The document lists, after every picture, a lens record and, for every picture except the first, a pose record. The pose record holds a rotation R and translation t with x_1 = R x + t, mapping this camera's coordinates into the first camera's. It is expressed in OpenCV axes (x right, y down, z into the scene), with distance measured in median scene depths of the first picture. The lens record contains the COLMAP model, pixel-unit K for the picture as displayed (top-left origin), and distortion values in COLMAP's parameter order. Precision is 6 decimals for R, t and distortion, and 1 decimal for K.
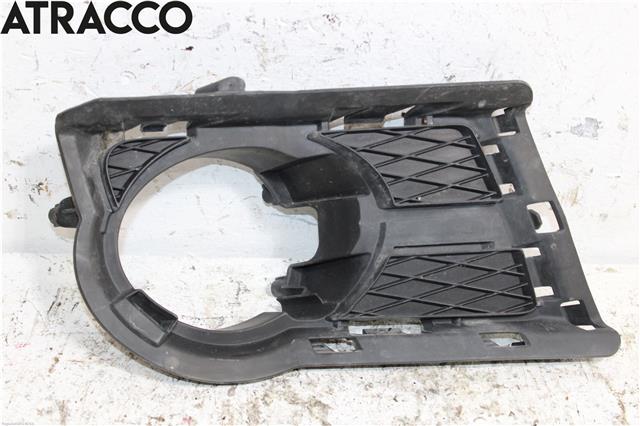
lens RADIAL K [[1055.5, 0, 318.6], [0, 1055.5, 208.4], [0, 0, 1]] dist [0.038798, 0.000000]
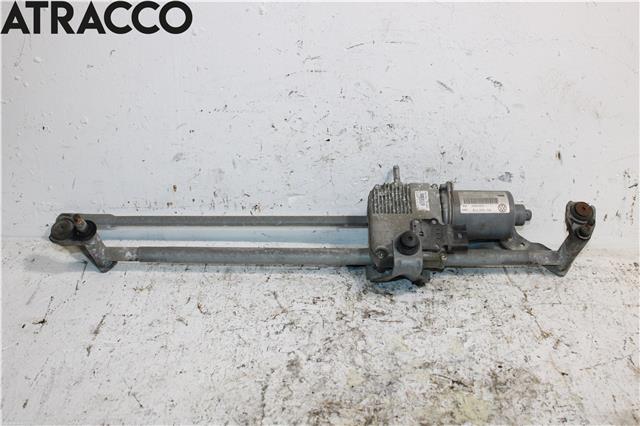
lens RADIAL K [[785.8, 0, 315.1], [0, 785.8, 218.8], [0, 0, 1]] dist [-0.058277, 0.000000]
pose [[0.999429, -0.008312, -0.032753, -0.097339], [0.002933, 0.986955, -0.160970, 0.291180], [0.033664, 0.160782, 0.986416, -0.651027]]
